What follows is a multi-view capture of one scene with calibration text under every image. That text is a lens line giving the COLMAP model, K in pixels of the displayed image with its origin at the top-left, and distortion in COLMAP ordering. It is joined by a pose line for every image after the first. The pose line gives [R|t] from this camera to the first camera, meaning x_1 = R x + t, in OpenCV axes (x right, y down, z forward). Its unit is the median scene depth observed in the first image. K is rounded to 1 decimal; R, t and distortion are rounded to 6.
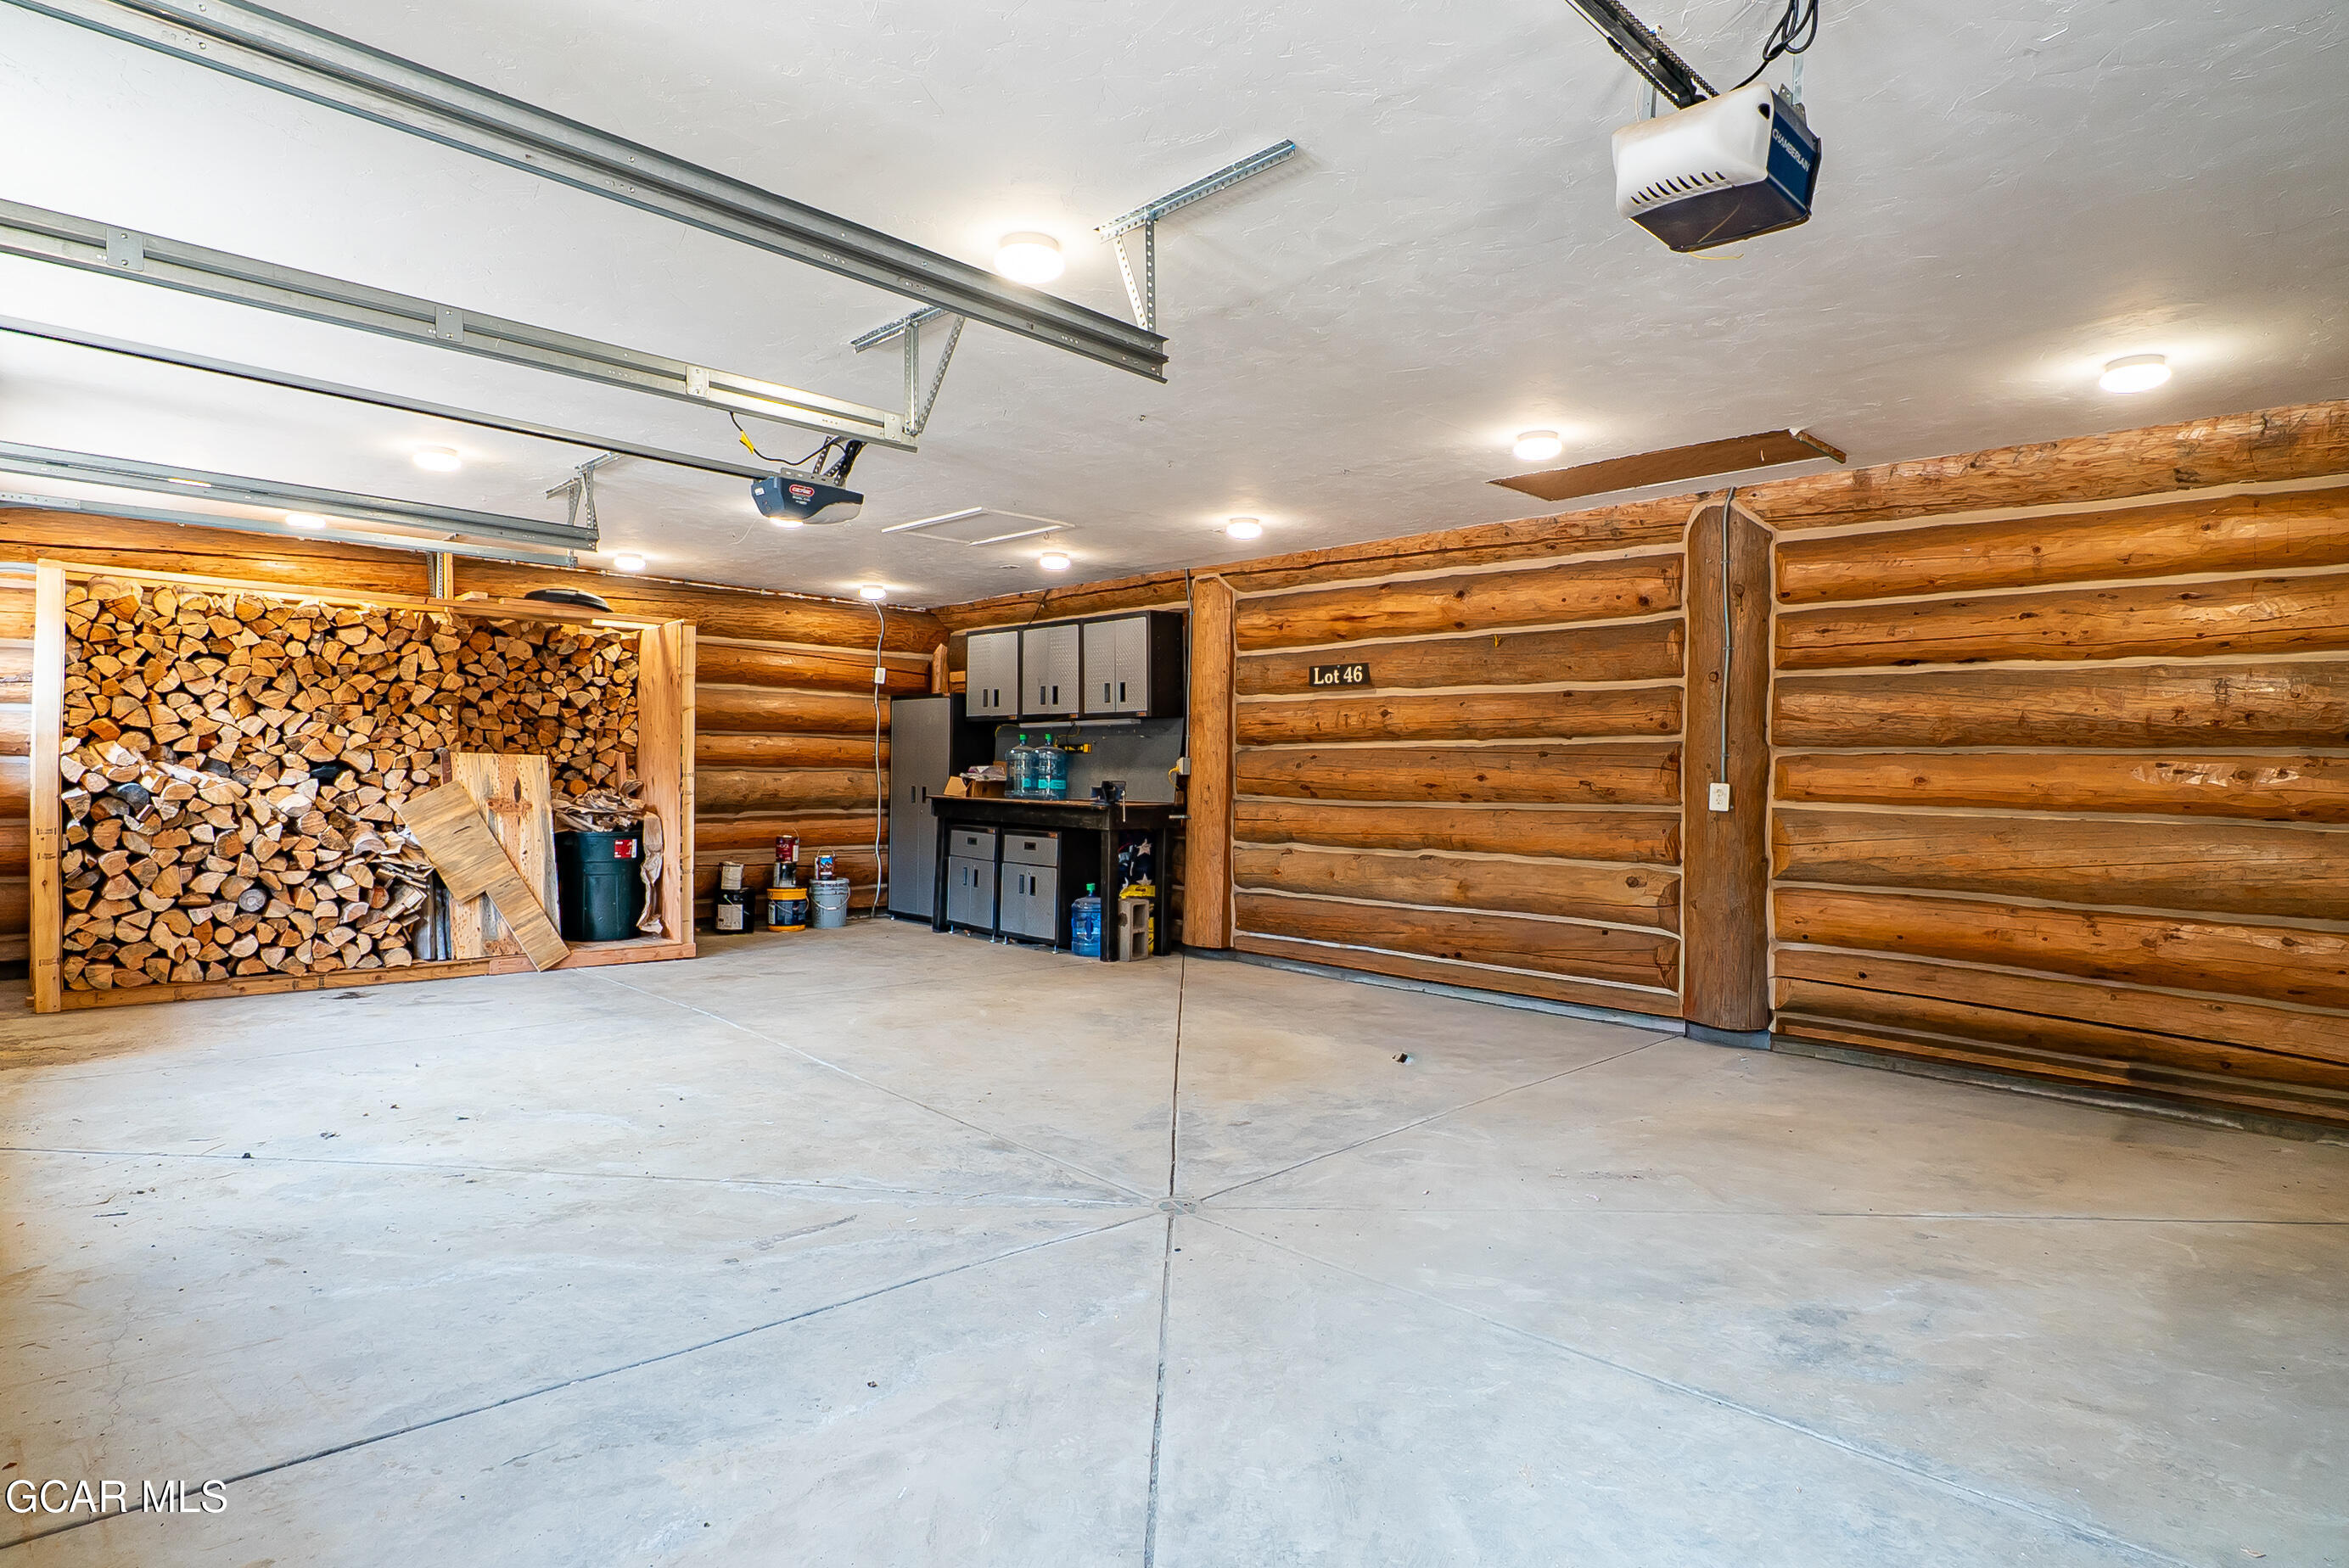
lens RADIAL K [[1278.5, 0, 1165.4], [0, 1278.5, 782.4], [0, 0, 1]] dist [-0.007438, -0.000440]
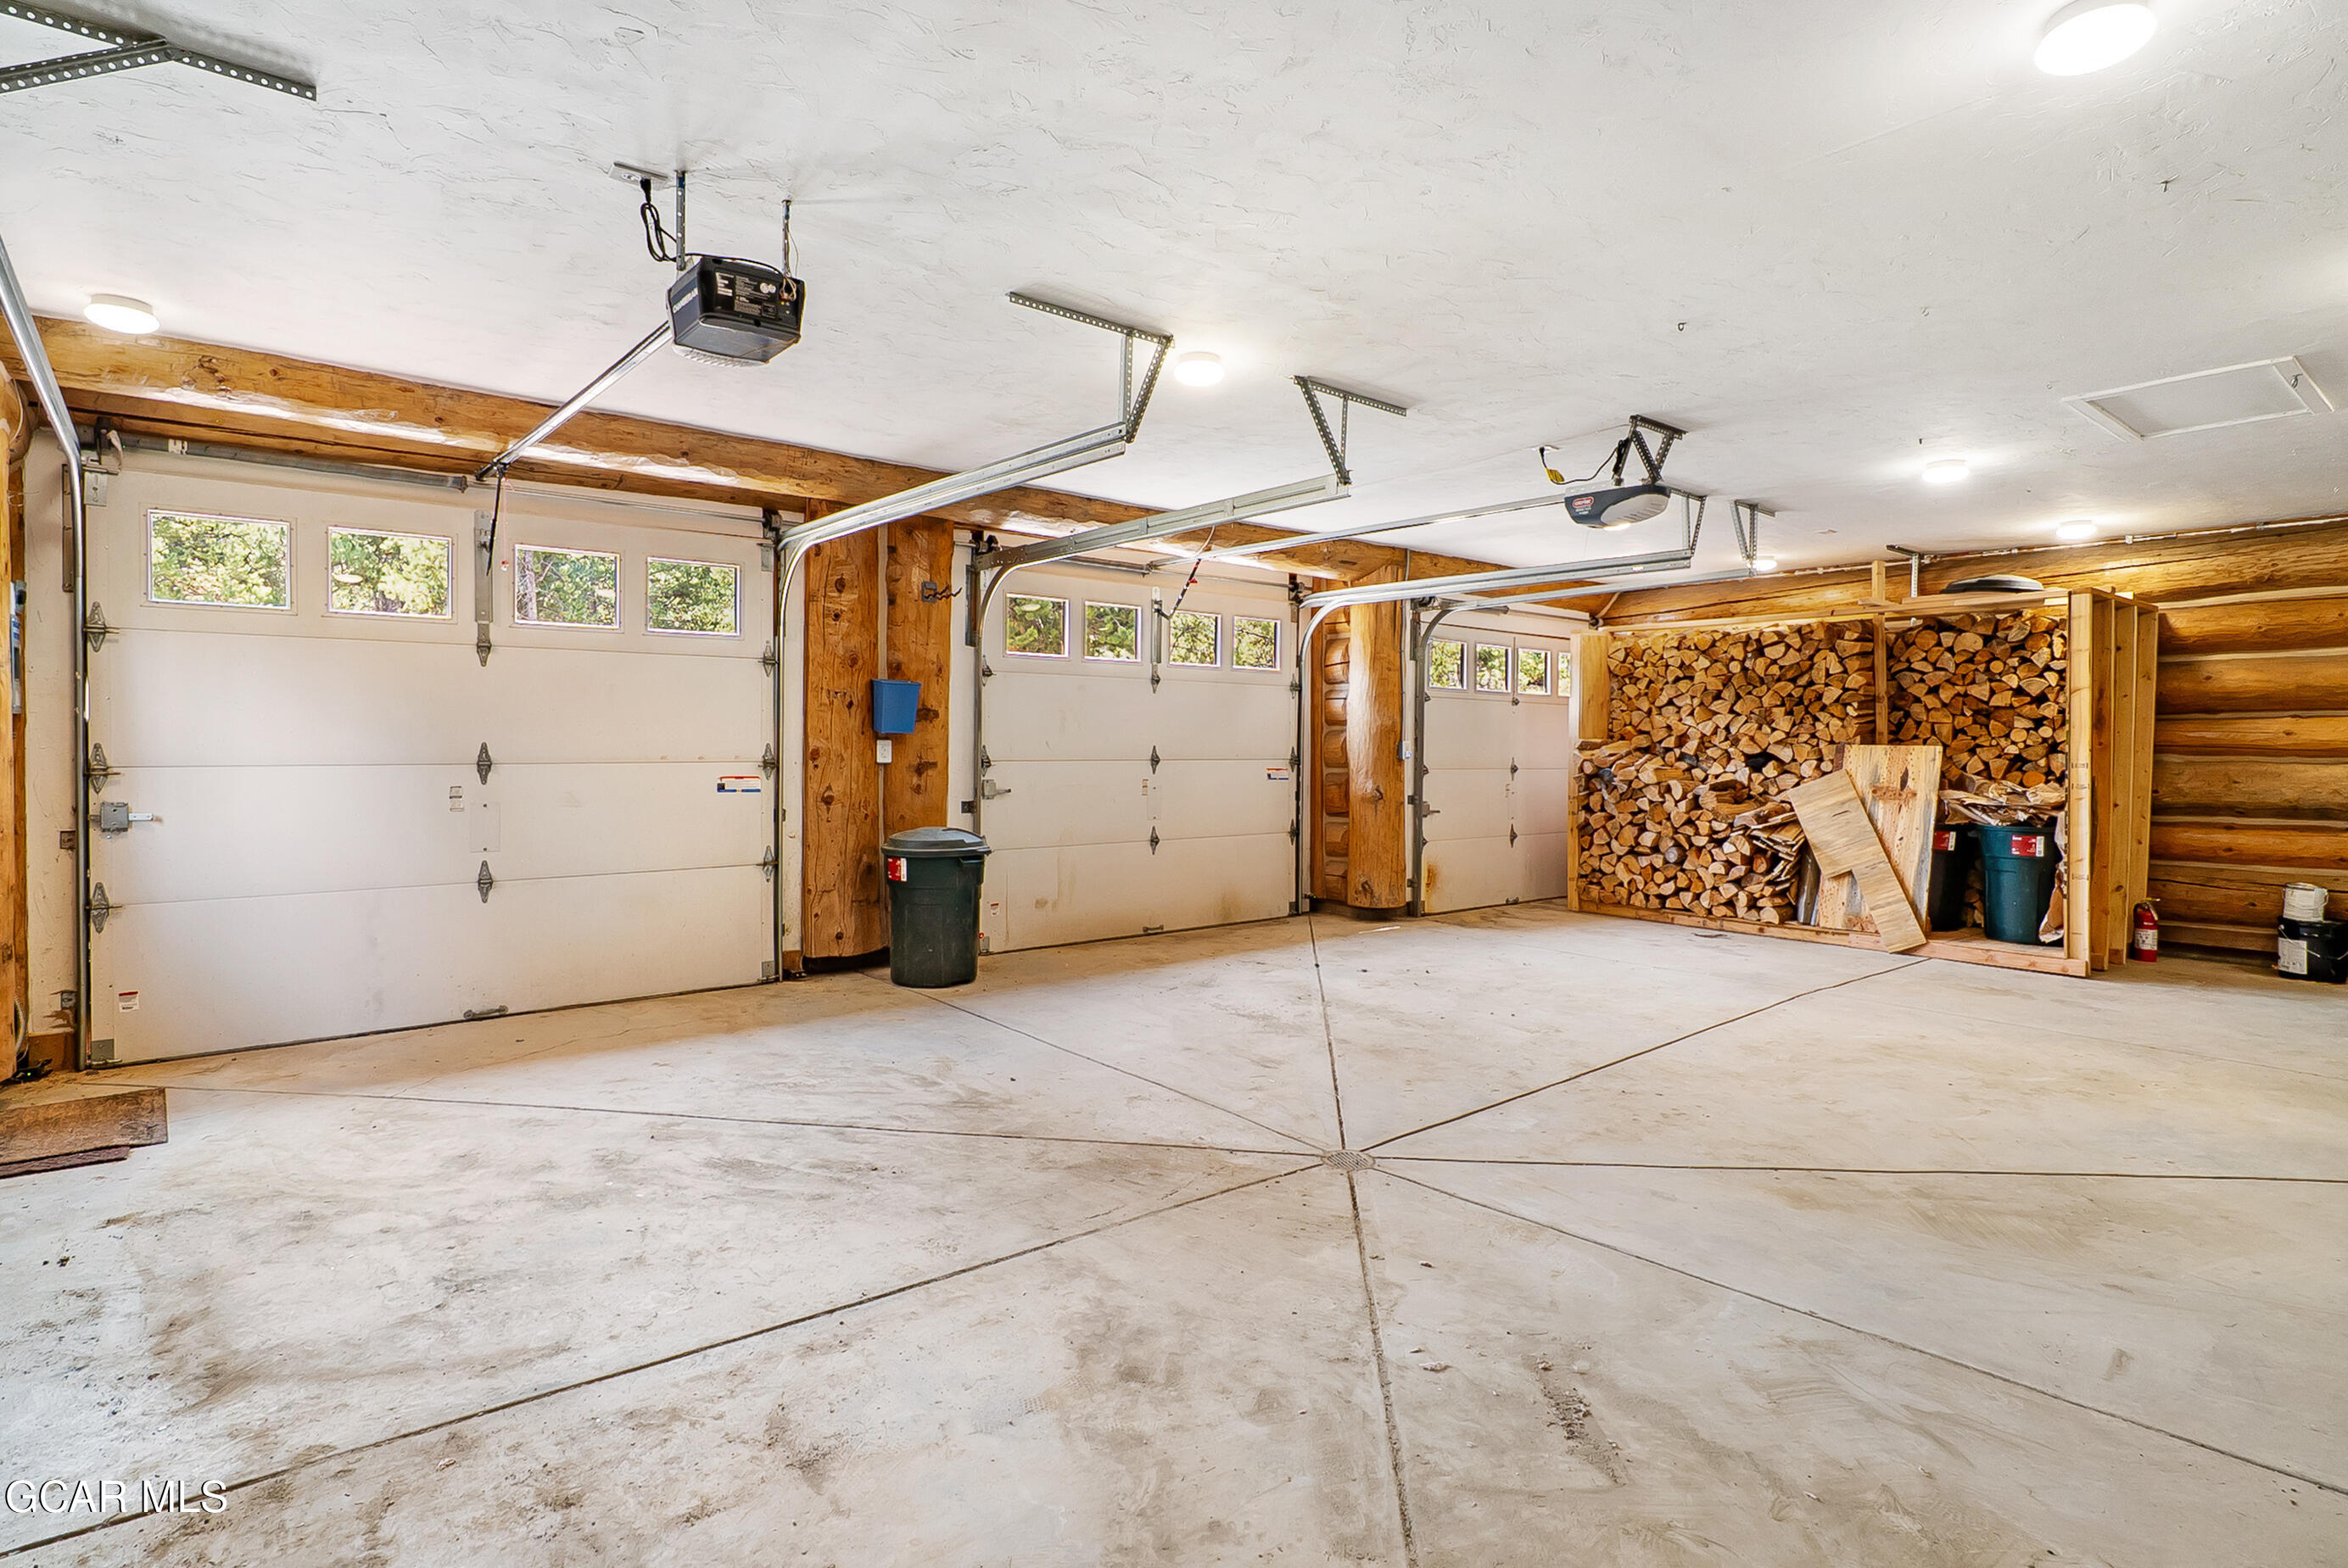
lens RADIAL K [[1176.6, 0, 1163.0], [0, 1176.6, 769.8], [0, 0, 1]] dist [0.000389, -0.000155]
pose [[-0.080274, 0.001948, -0.996771, 0.558505], [-0.017862, 0.999835, 0.003393, 0.006110], [0.996613, 0.018077, -0.080226, 0.520727]]
